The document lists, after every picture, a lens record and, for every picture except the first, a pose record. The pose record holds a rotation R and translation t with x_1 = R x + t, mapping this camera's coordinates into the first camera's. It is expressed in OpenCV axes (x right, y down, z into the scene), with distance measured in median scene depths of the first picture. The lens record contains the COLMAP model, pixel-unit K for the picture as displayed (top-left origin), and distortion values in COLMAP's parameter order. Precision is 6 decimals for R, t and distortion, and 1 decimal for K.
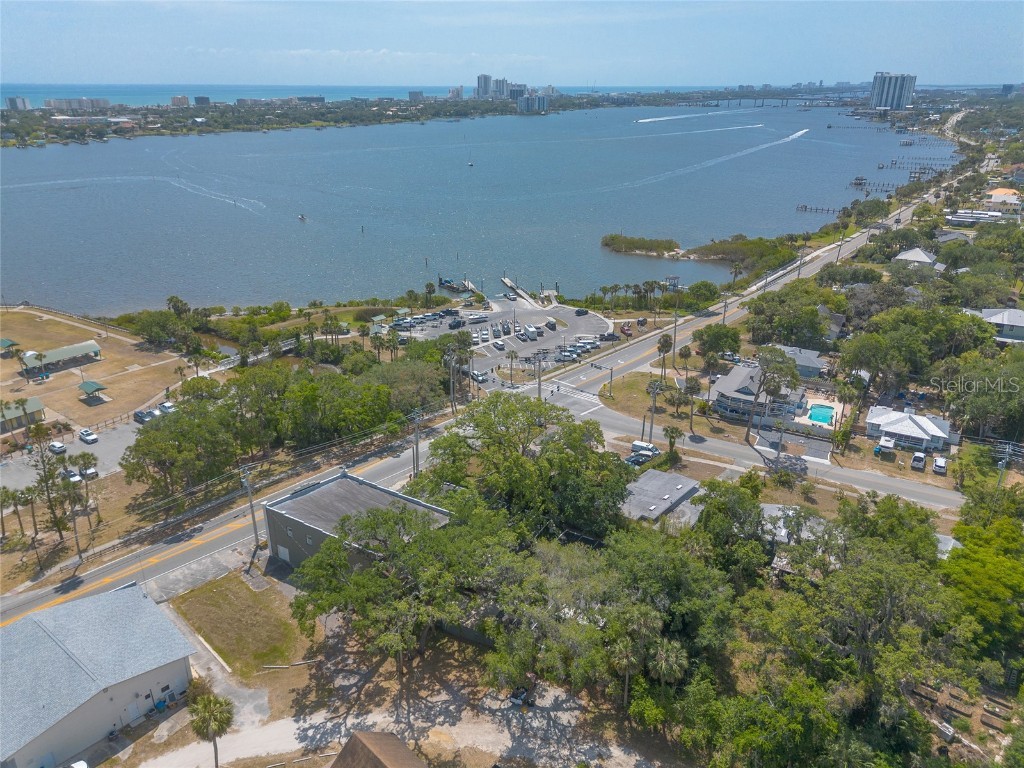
lens RADIAL K [[728.3, 0, 509.3], [0, 728.3, 383.6], [0, 0, 1]] dist [0.056214, -0.050055]
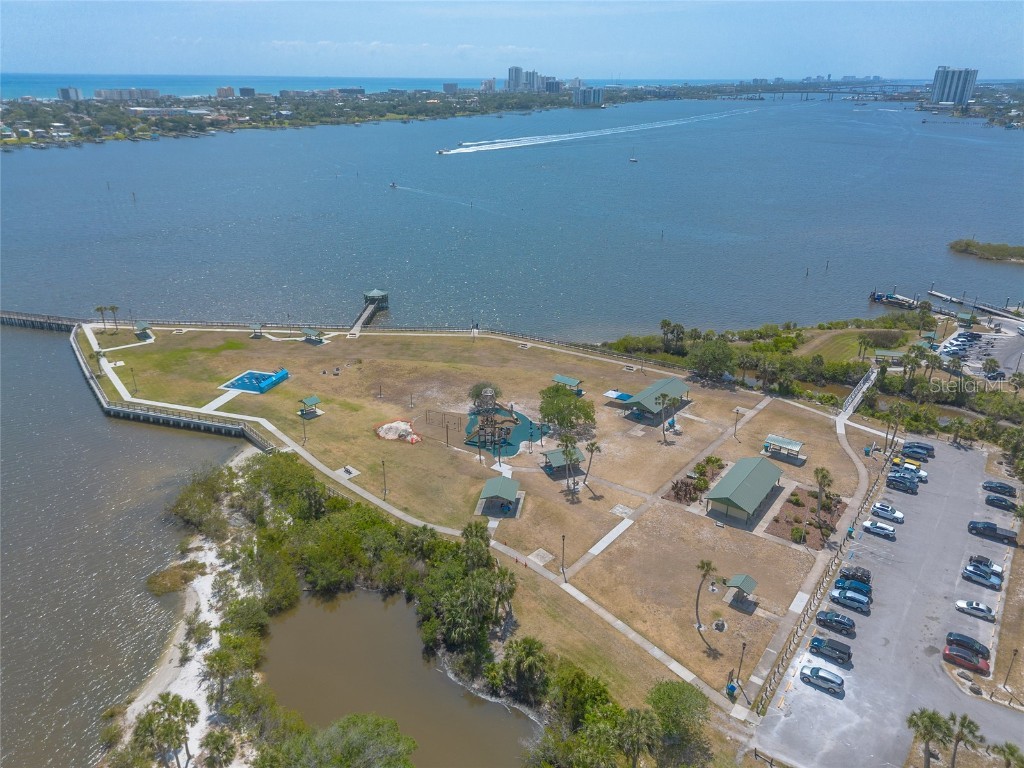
lens RADIAL K [[728.3, 0, 517.2], [0, 728.3, 385.7], [0, 0, 1]] dist [0.056214, -0.050055]
pose [[0.999925, 0.000579, 0.012225, -0.636543], [-0.000715, 0.999938, 0.011133, -0.048987], [-0.012217, -0.011141, 0.999863, 0.128807]]
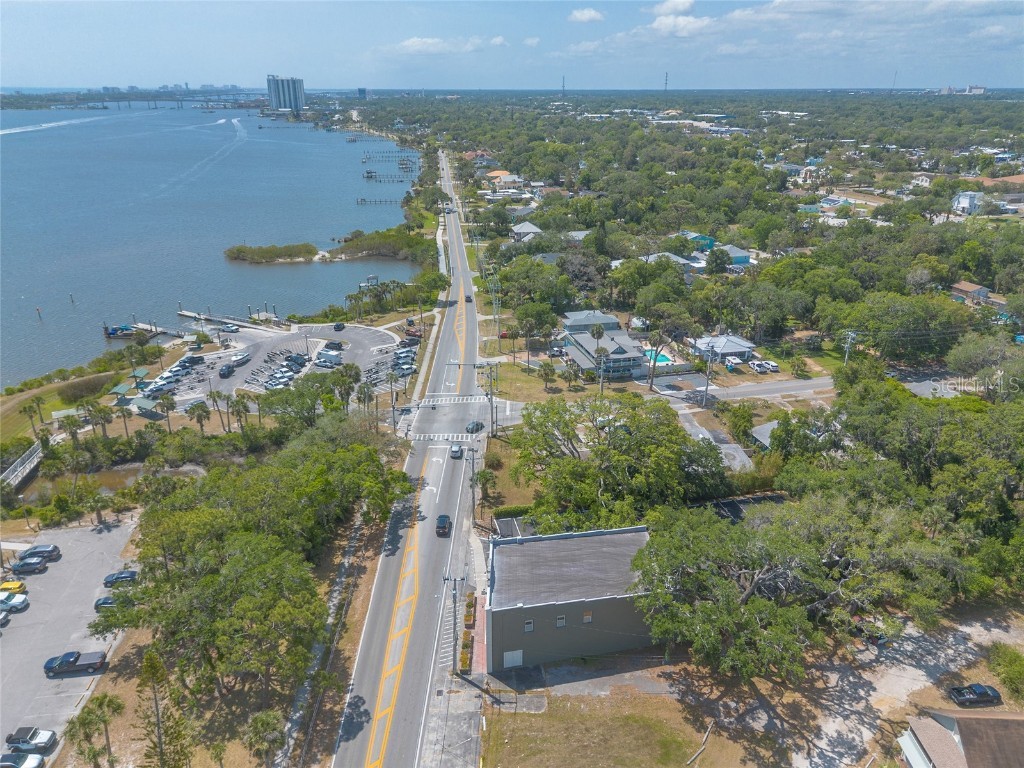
lens RADIAL K [[728.3, 0, 509.2], [0, 728.3, 387.5], [0, 0, 1]] dist [0.056214, -0.050055]
pose [[0.722845, -0.260795, 0.639907, -0.352134], [0.260076, 0.960630, 0.097722, -0.059578], [-0.640200, 0.095787, 0.762213, 0.180860]]
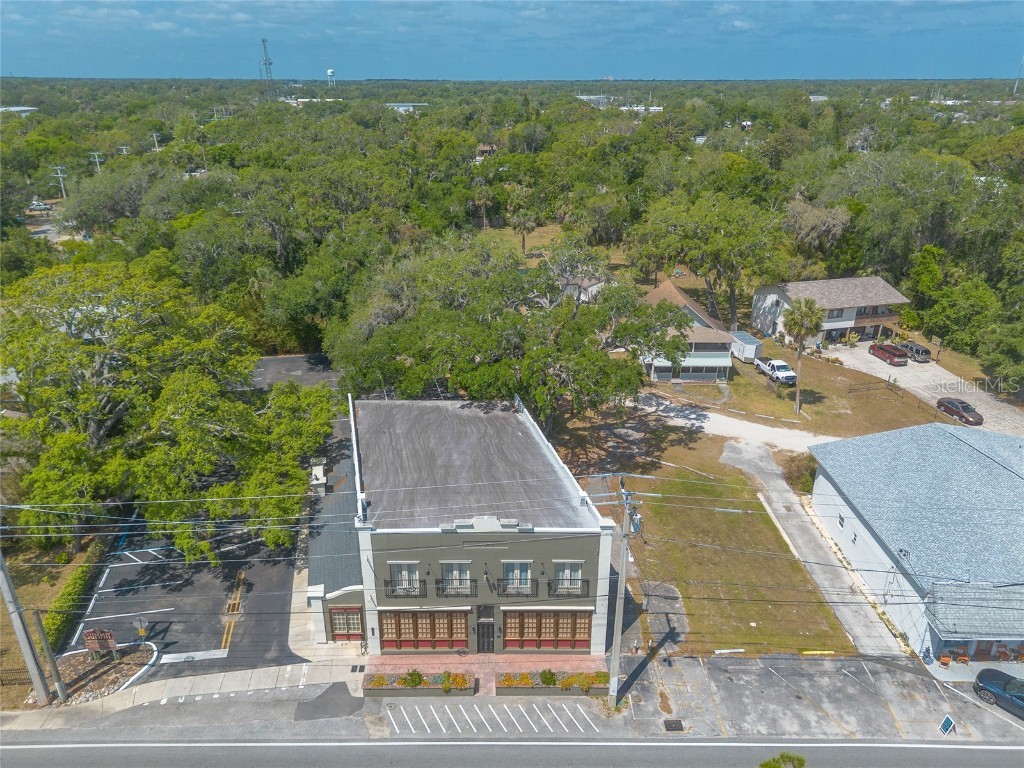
lens RADIAL K [[728.3, 0, 511.8], [0, 728.3, 387.5], [0, 0, 1]] dist [0.056214, -0.050055]
pose [[-0.706254, -0.275243, 0.652263, -0.248053], [0.265897, 0.750750, 0.604710, -0.061176], [-0.656128, 0.600513, -0.457033, 0.549117]]
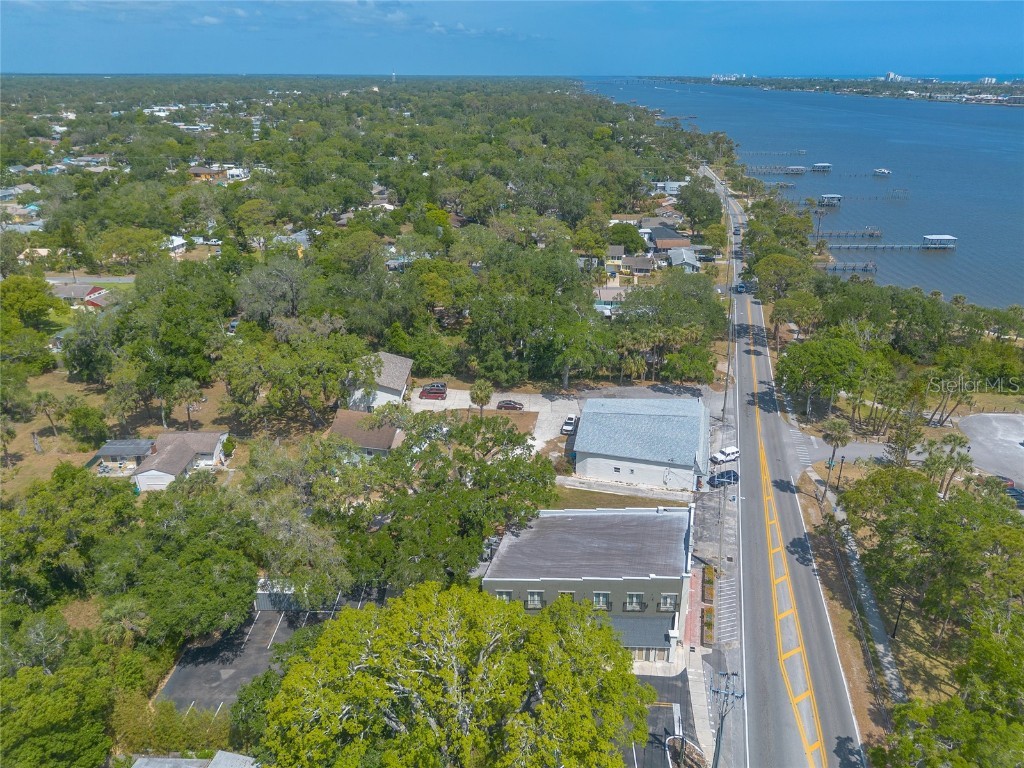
lens RADIAL K [[728.3, 0, 516.8], [0, 728.3, 385.8], [0, 0, 1]] dist [0.056214, -0.050055]
pose [[-0.866178, 0.193334, -0.460823, 0.088008], [-0.190406, 0.724898, 0.662018, -0.206404], [0.462041, 0.661169, -0.591078, 0.616108]]
